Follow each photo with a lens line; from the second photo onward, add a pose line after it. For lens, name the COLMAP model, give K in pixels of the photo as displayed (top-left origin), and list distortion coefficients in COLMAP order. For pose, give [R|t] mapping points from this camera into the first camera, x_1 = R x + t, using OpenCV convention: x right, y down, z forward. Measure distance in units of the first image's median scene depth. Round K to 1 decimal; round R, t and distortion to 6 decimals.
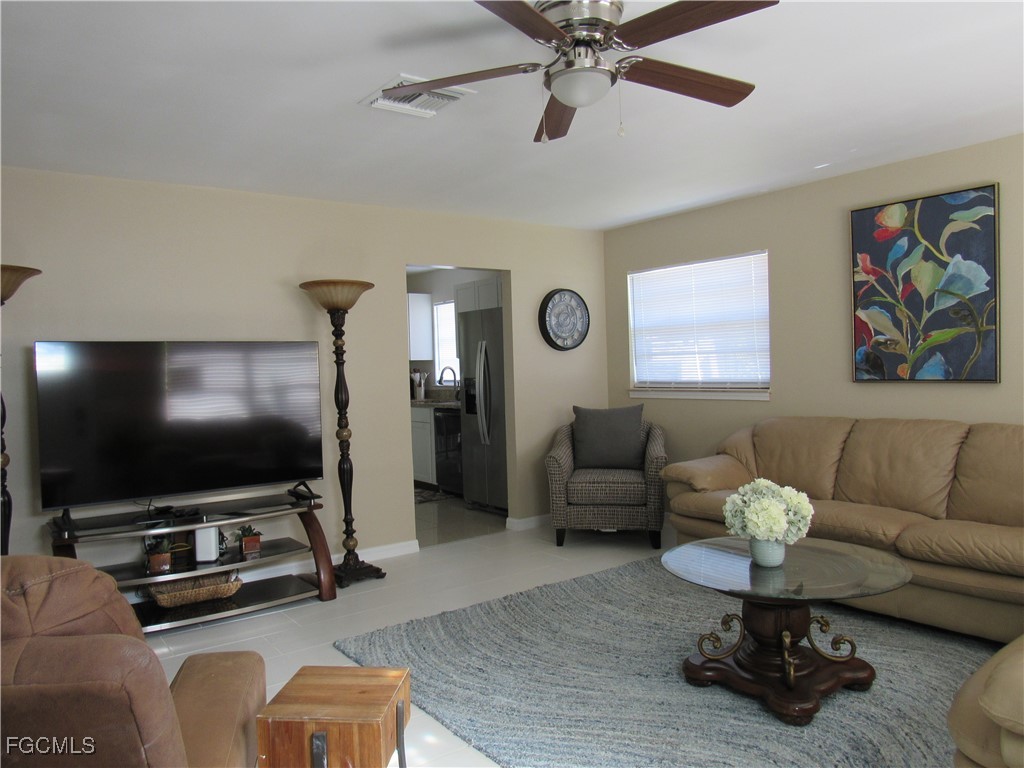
lens RADIAL K [[732.2, 0, 510.6], [0, 732.2, 389.1], [0, 0, 1]] dist [-0.035022, 0.026199]
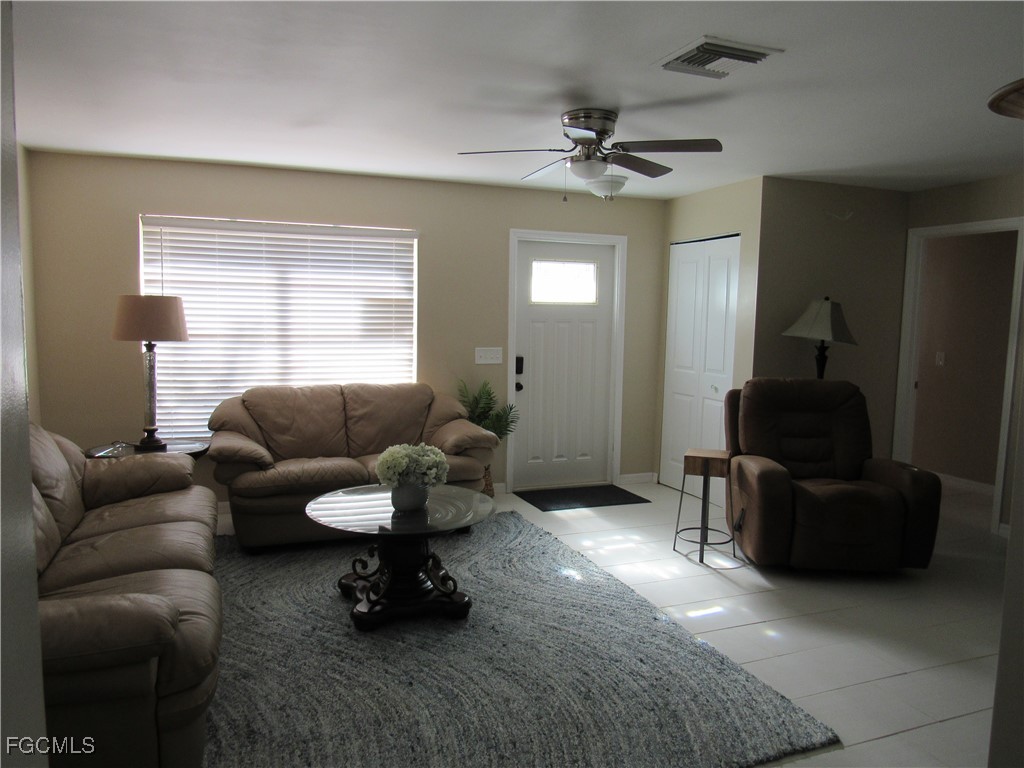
lens RADIAL K [[732.2, 0, 511.0], [0, 732.2, 385.9], [0, 0, 1]] dist [-0.035022, 0.026199]
pose [[-0.962617, -0.010824, 0.270650, -0.097905], [0.023125, 0.992269, 0.121931, -0.076297], [-0.269878, 0.123631, -0.954925, 1.430413]]
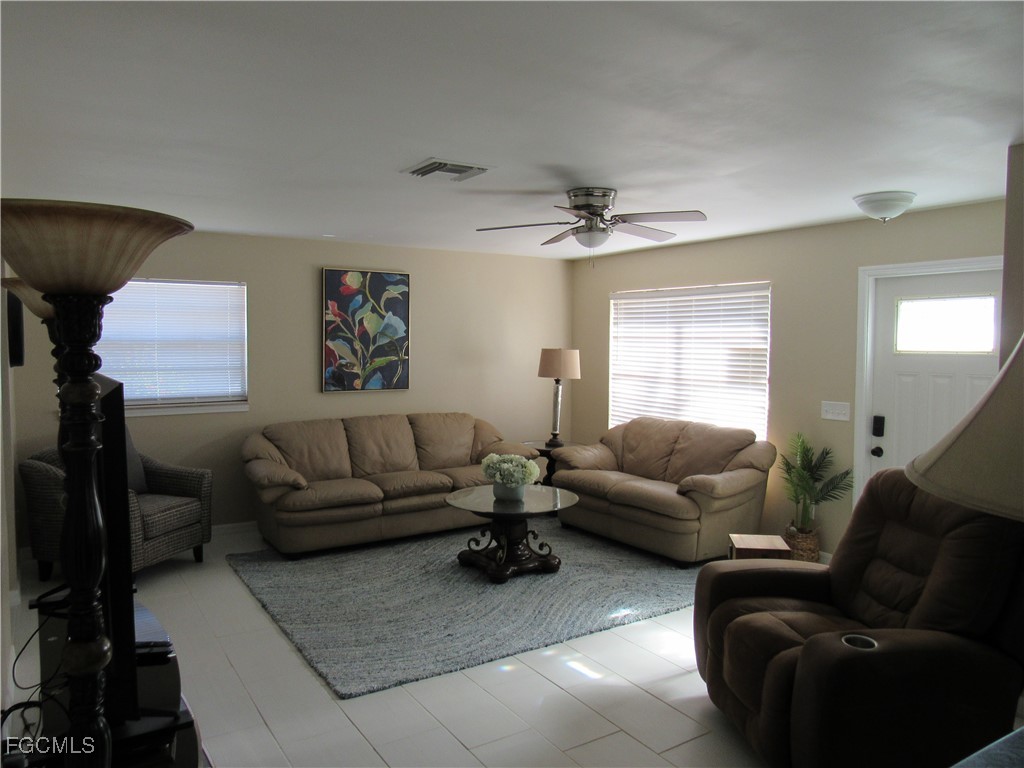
lens RADIAL K [[732.2, 0, 504.8], [0, 732.2, 384.5], [0, 0, 1]] dist [-0.035022, 0.026199]
pose [[0.078881, -0.030933, 0.996404, -0.942977], [0.026115, 0.999240, 0.028953, -0.060440], [-0.996542, 0.023737, 0.079629, 0.586072]]
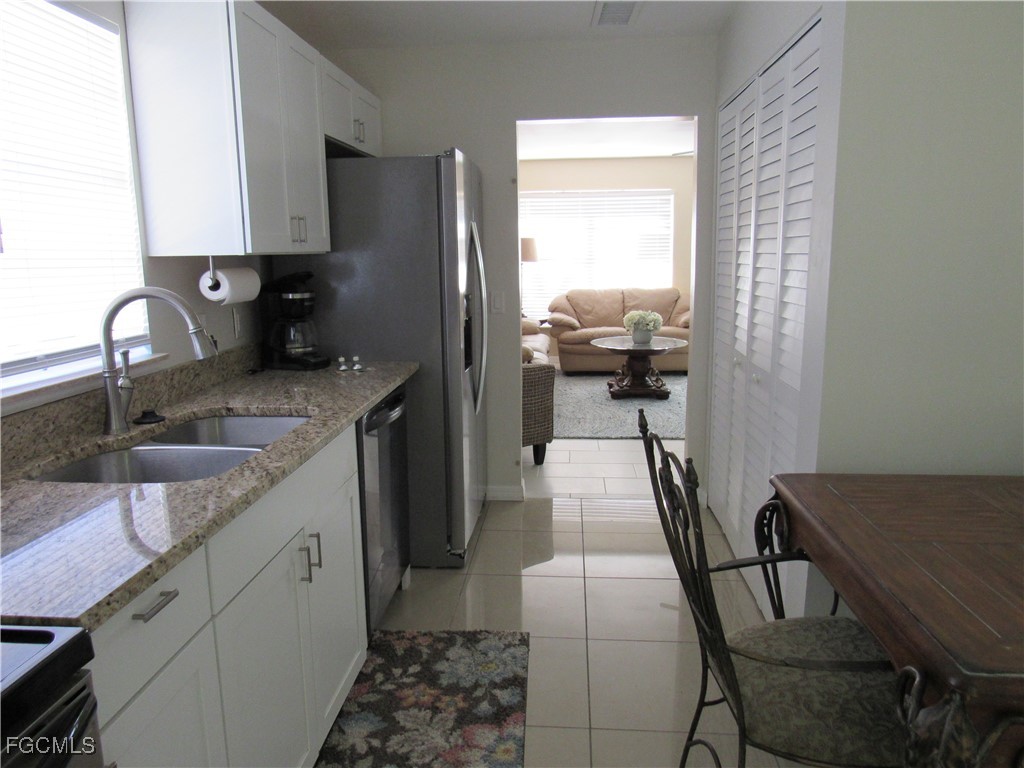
lens RADIAL K [[732.2, 0, 512.7], [0, 732.2, 387.4], [0, 0, 1]] dist [-0.035022, 0.026199]
pose [[-0.748971, -0.080553, 0.657688, -0.627291], [0.061352, 0.979888, 0.189884, -0.069731], [-0.659756, 0.182568, -0.728965, 2.078703]]
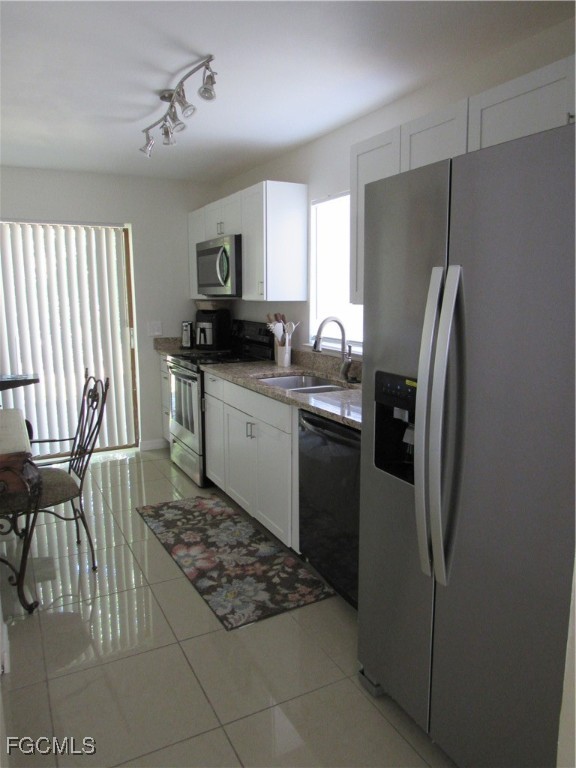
lens RADIAL K [[549.2, 0, 290.4], [0, 549.2, 383.5], [0, 0, 1]] dist [-0.035022, 0.026199]
pose [[0.987365, 0.054187, -0.148910, -0.101068], [-0.033691, 0.990017, 0.136865, -0.068961], [0.154839, -0.130119, 0.979333, 1.134428]]
